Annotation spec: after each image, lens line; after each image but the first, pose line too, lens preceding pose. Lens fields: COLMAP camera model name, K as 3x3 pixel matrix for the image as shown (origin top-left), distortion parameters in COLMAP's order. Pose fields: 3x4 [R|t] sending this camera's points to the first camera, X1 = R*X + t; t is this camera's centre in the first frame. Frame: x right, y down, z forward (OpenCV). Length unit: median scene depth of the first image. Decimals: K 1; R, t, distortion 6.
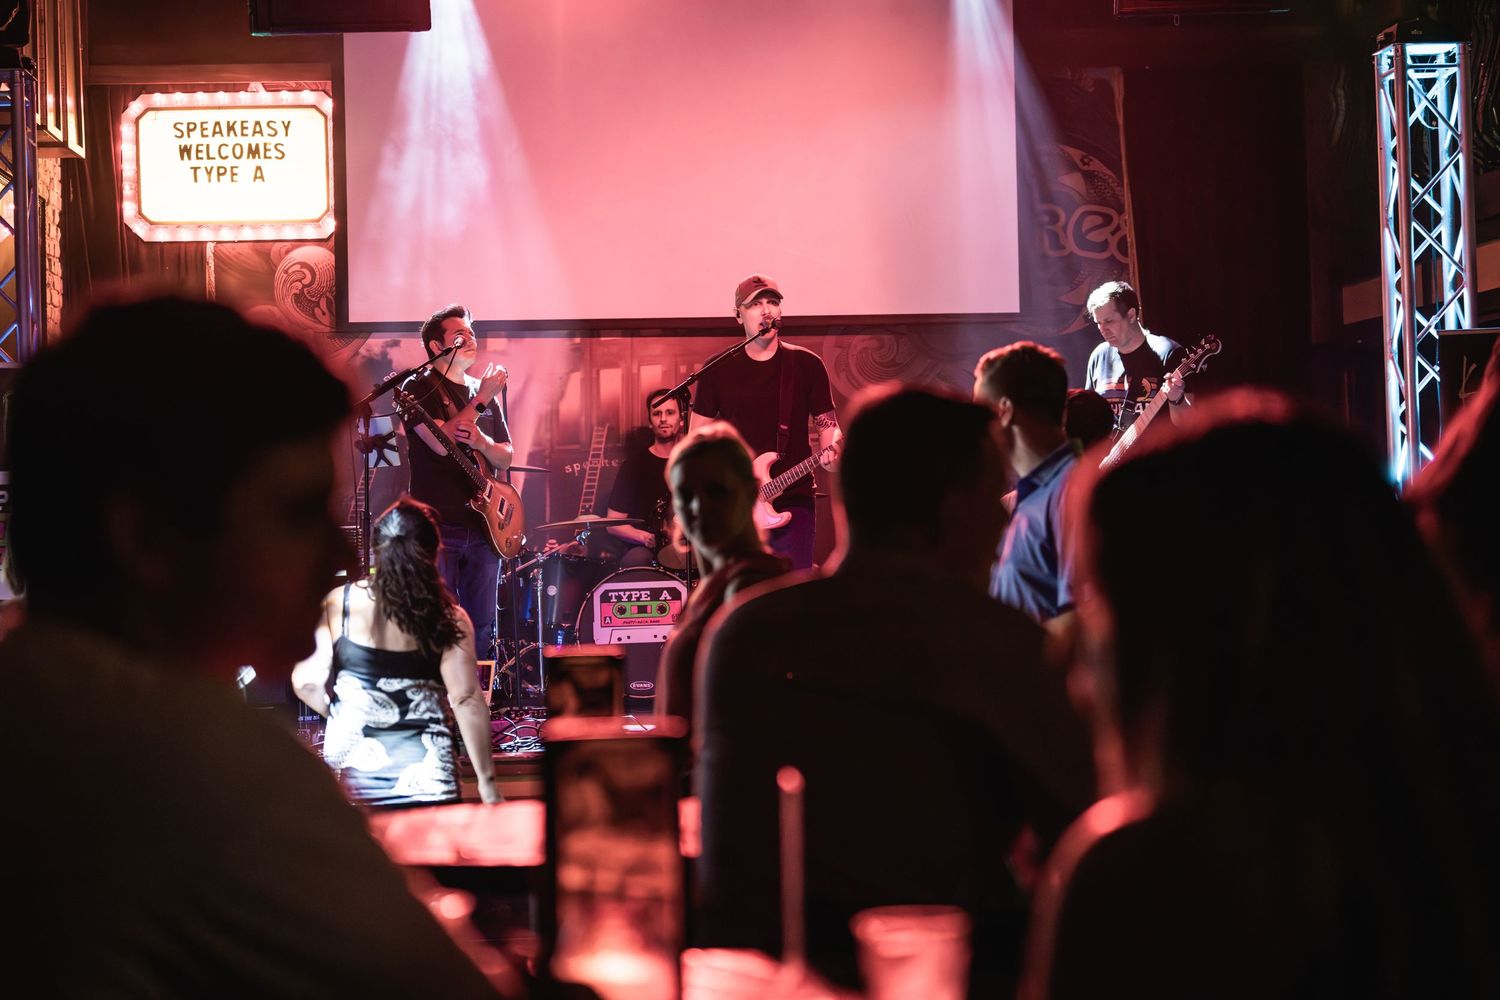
lens RADIAL K [[3271.8, 0, 750.0], [0, 3271.8, 500.0], [0, 0, 1]] dist [-0.000743, -0.042849]
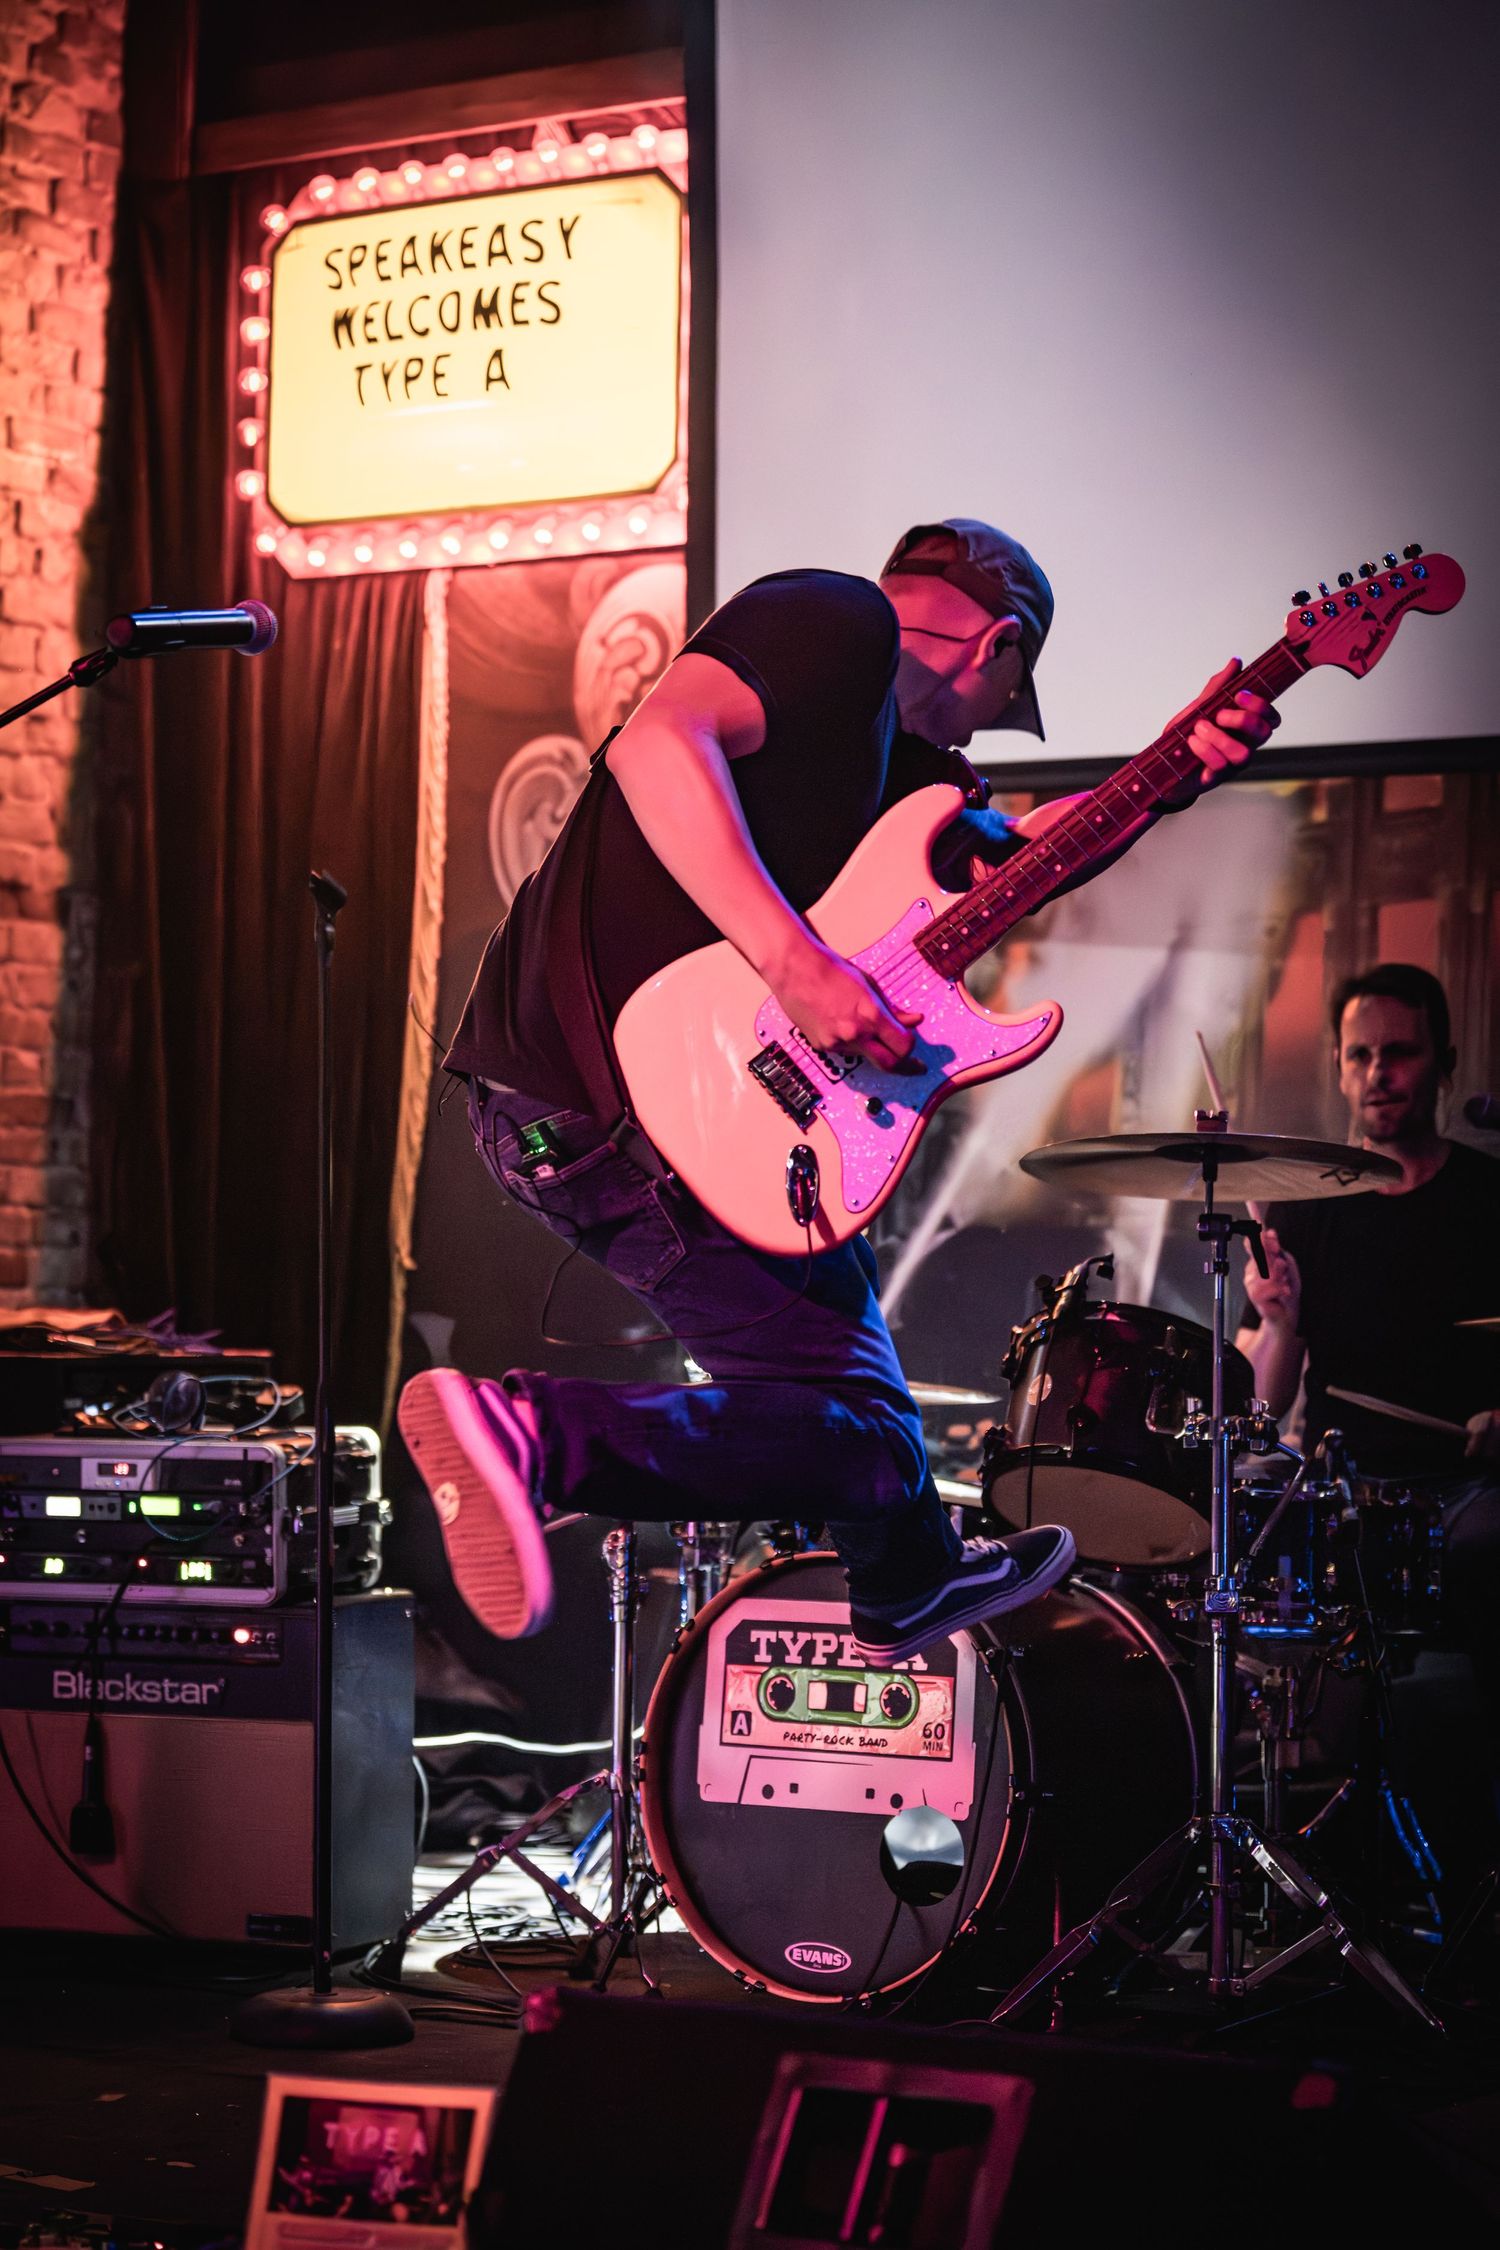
lens RADIAL K [[4907.7, 0, 750.0], [0, 4907.7, 1125.0], [0, 0, 1]] dist [-0.000743, -0.042849]
pose [[0.743996, 0.016649, -0.667977, 0.233393], [-0.031913, 0.999434, -0.010634, -0.011628], [0.667422, 0.029229, 0.744106, 0.618824]]
